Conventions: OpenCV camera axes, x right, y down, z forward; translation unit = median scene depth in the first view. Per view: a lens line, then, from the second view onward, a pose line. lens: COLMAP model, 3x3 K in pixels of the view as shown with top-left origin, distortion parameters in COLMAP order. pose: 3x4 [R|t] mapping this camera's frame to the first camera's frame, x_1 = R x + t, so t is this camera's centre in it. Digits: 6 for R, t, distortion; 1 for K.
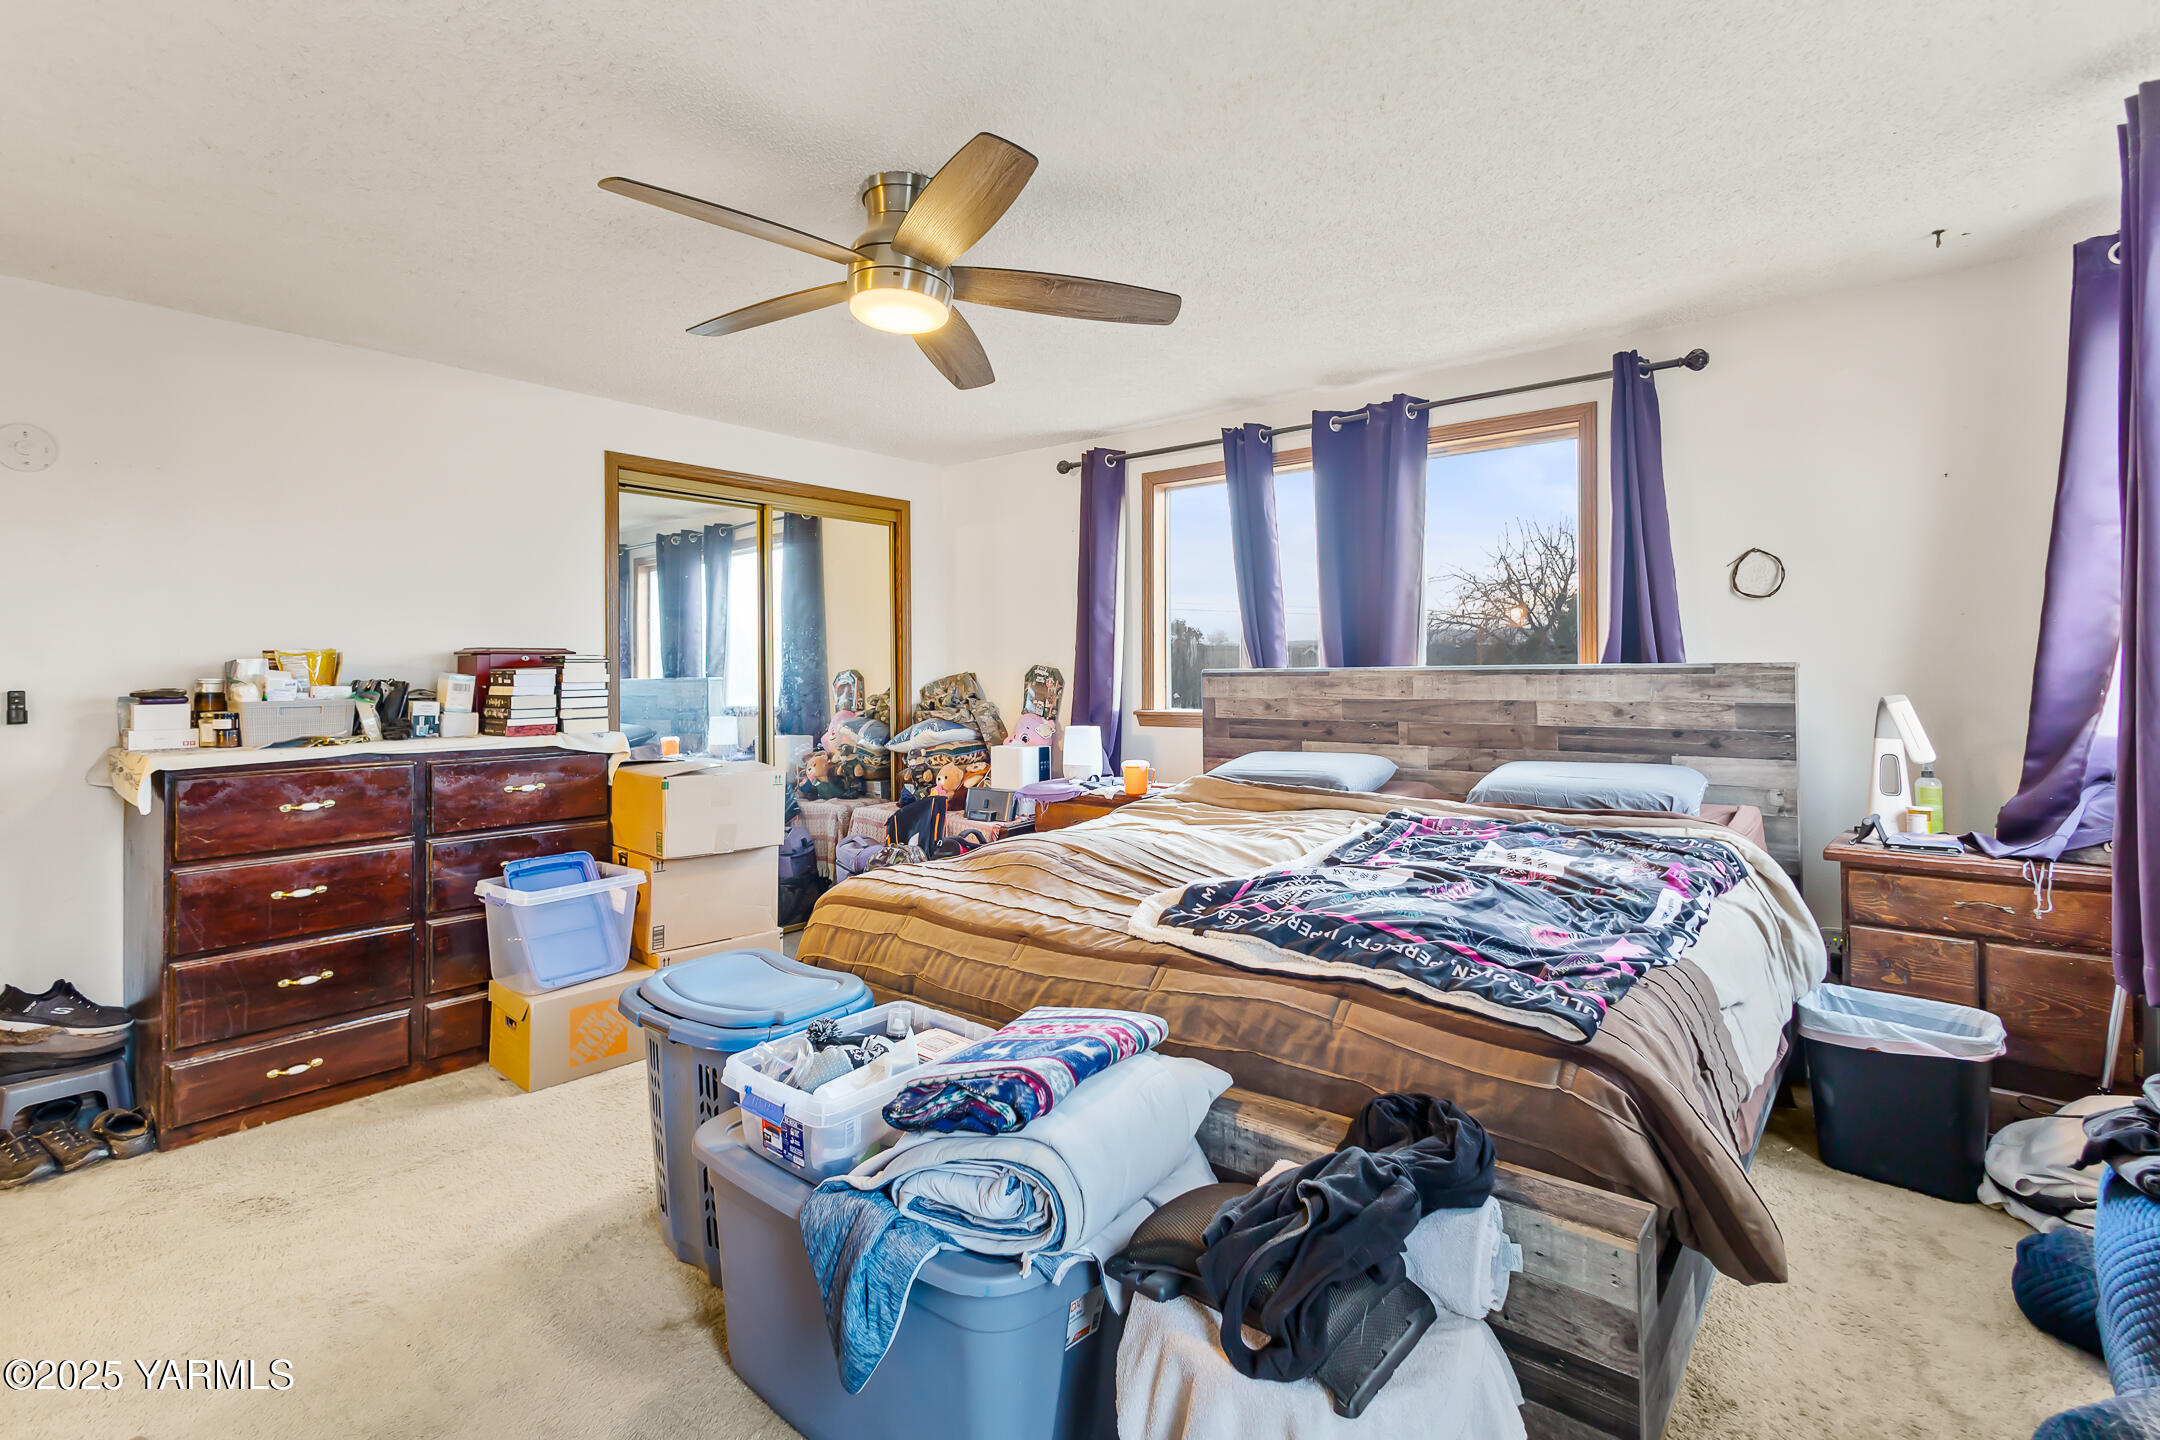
lens RADIAL K [[1008.2, 0, 1068.3], [0, 1008.2, 683.5], [0, 0, 1]] dist [0.010011, -0.000034]
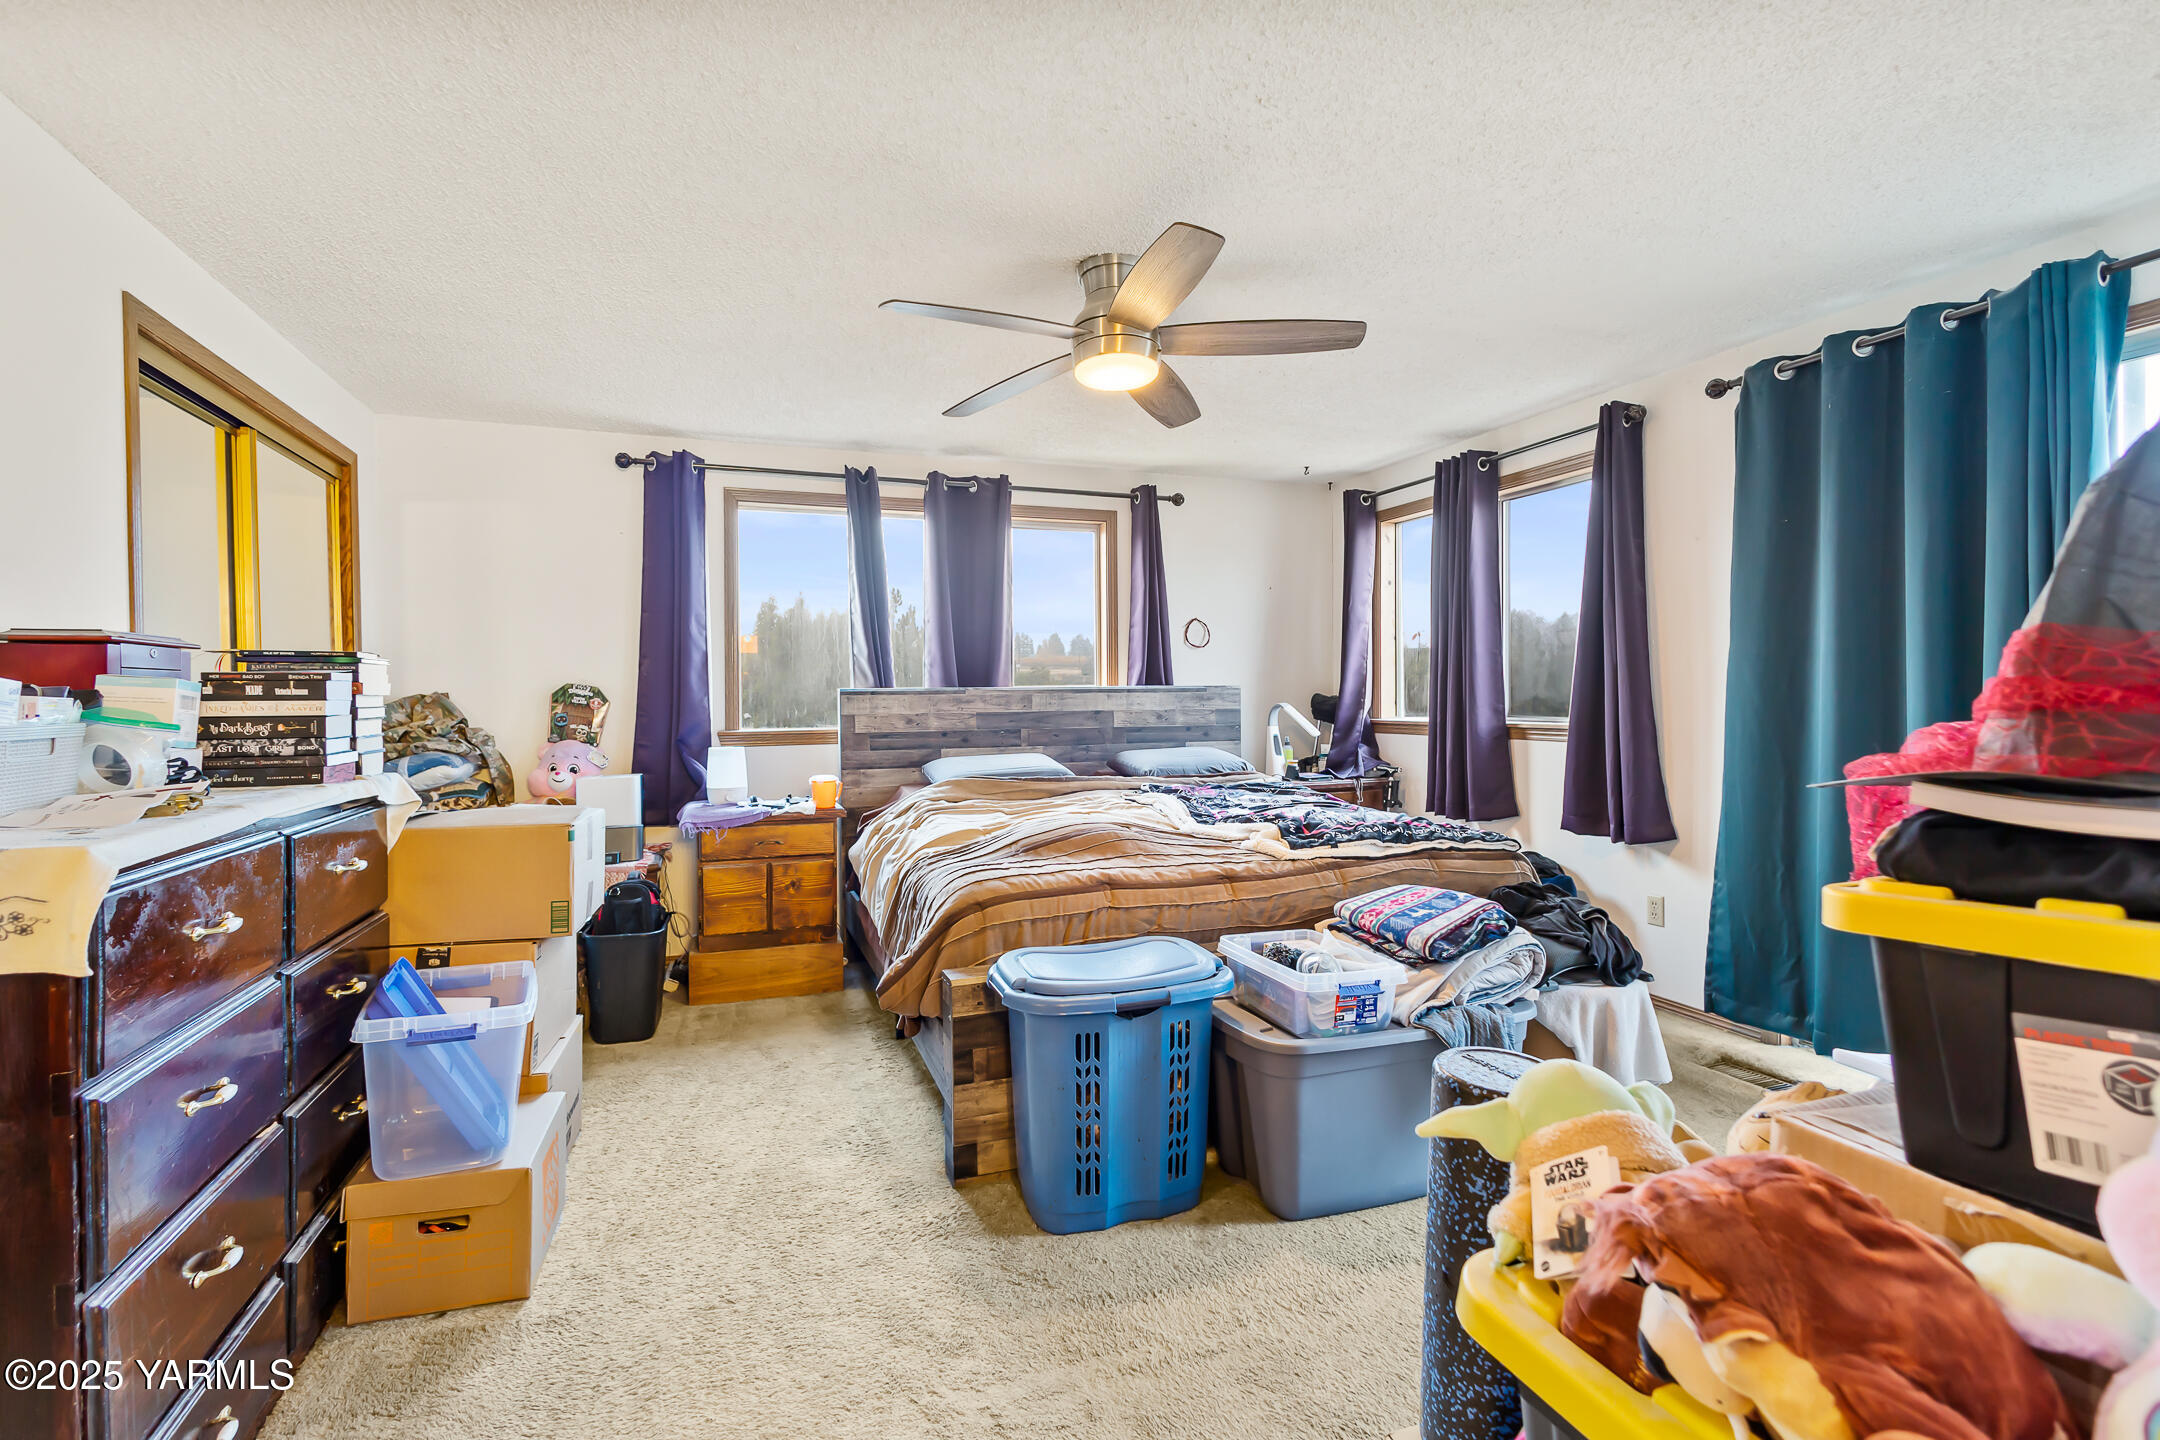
lens RADIAL K [[1008.2, 0, 1072.7], [0, 1008.2, 705.7], [0, 0, 1]] dist [0.010011, -0.000034]
pose [[0.518976, -0.005129, 0.854774, -0.737003], [0.013281, 0.999910, -0.002064, 0.011165], [-0.854686, 0.012424, 0.518997, 0.264776]]
